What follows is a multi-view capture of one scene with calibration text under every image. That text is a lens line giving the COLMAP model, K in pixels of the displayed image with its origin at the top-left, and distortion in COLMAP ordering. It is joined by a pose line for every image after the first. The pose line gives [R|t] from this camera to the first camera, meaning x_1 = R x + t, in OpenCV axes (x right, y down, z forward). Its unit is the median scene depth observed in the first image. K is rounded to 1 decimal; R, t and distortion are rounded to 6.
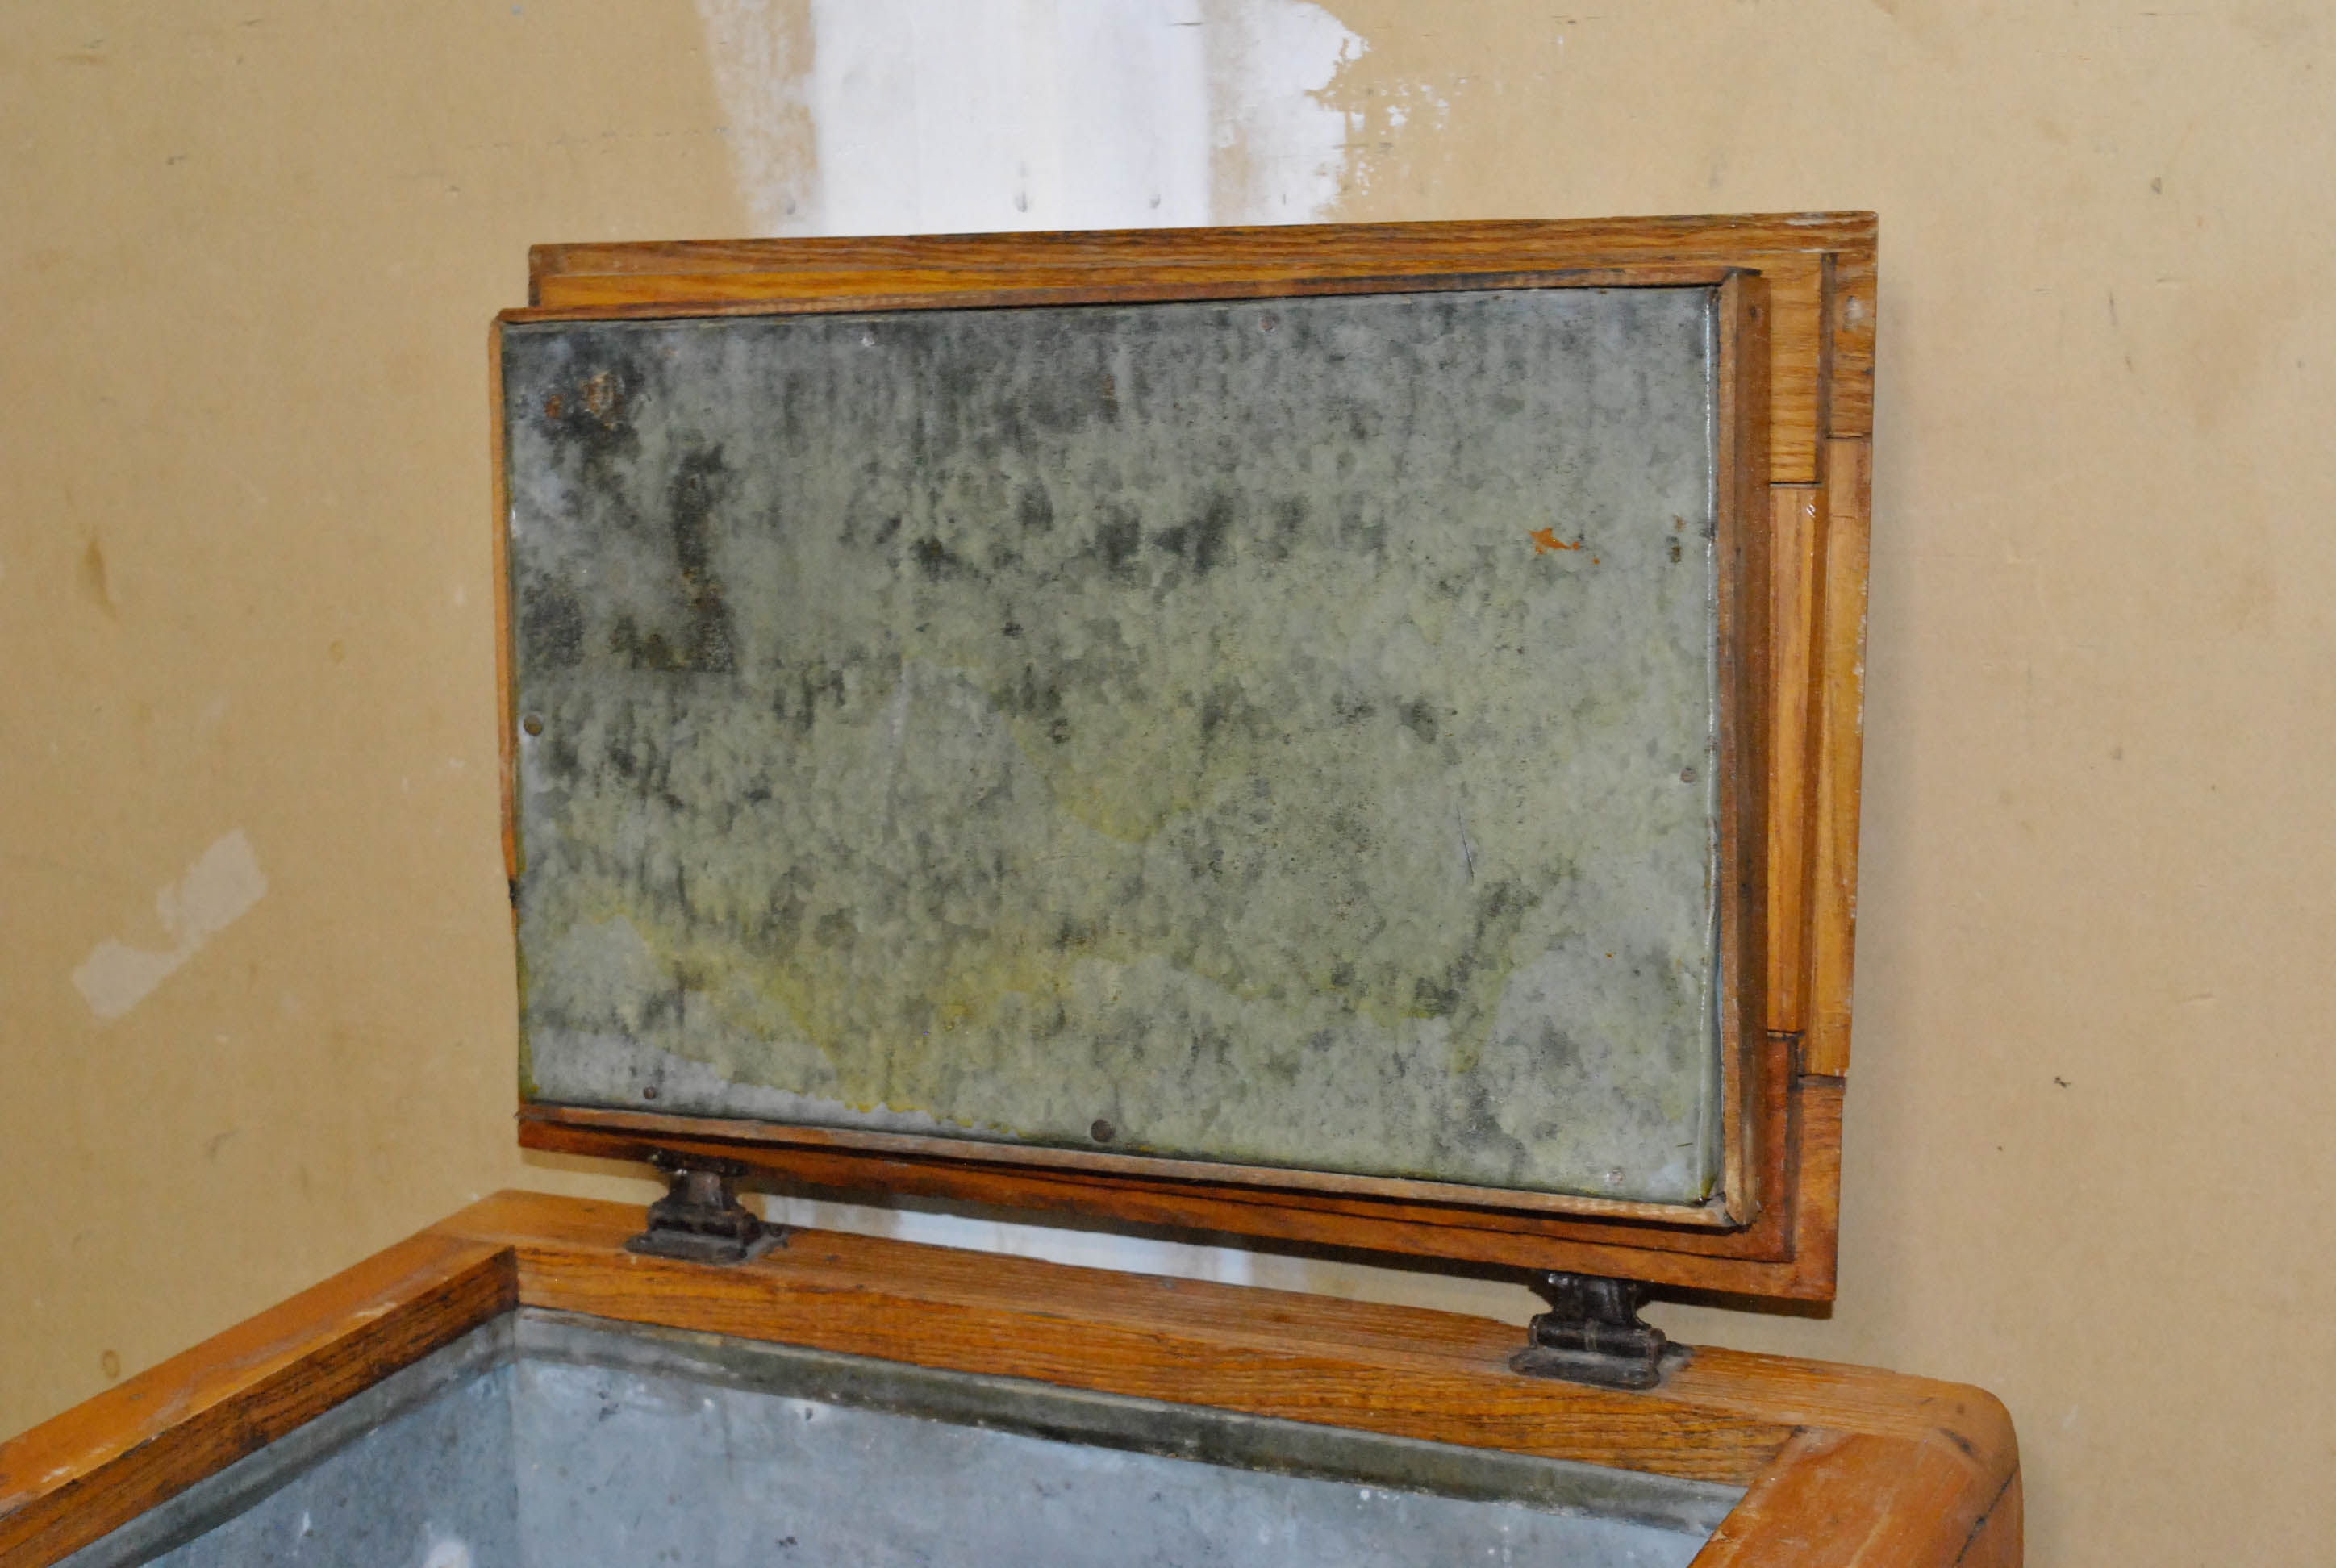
lens RADIAL K [[3547.0, 0, 1168.0], [0, 3547.0, 784.0], [0, 0, 1]] dist [0.002384, -0.037208]
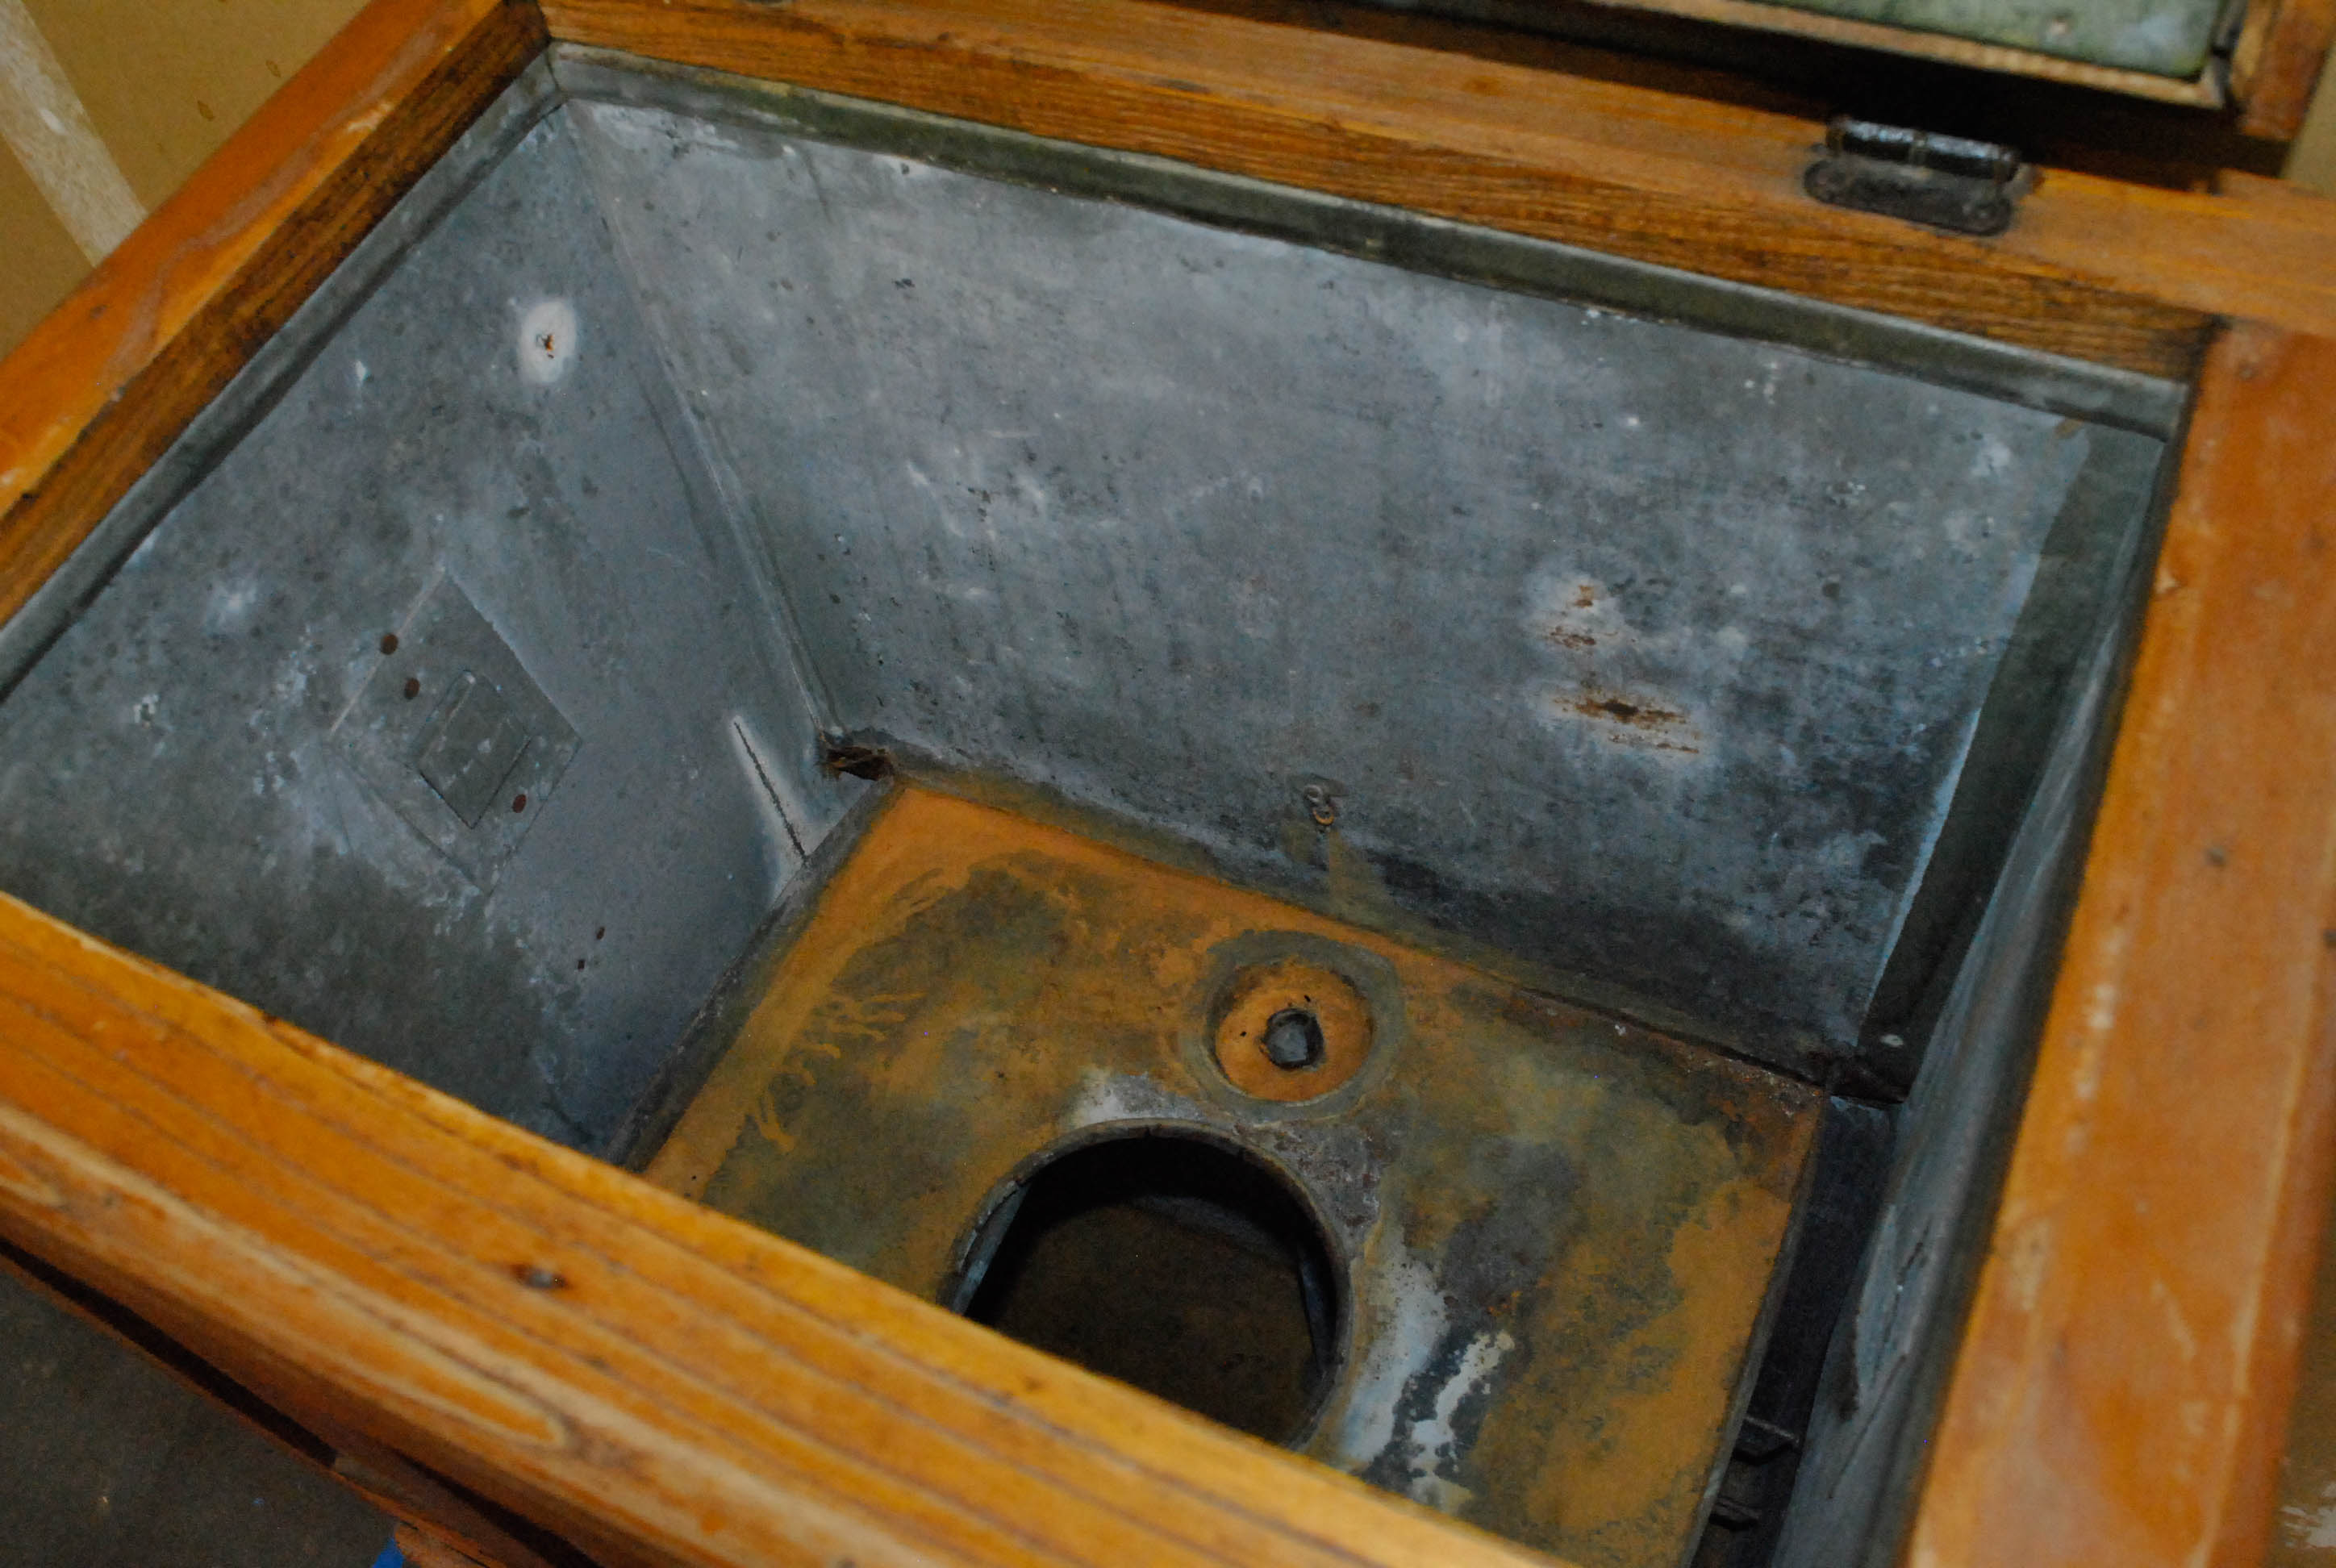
lens RADIAL K [[2051.3, 0, 1168.0], [0, 2051.3, 784.0], [0, 0, 1]] dist [-0.092639, 0.016393]
pose [[0.997347, -0.061588, -0.038818, -0.029332], [0.071552, 0.730939, 0.678681, -0.042853], [-0.013425, -0.679658, 0.733407, 0.559893]]
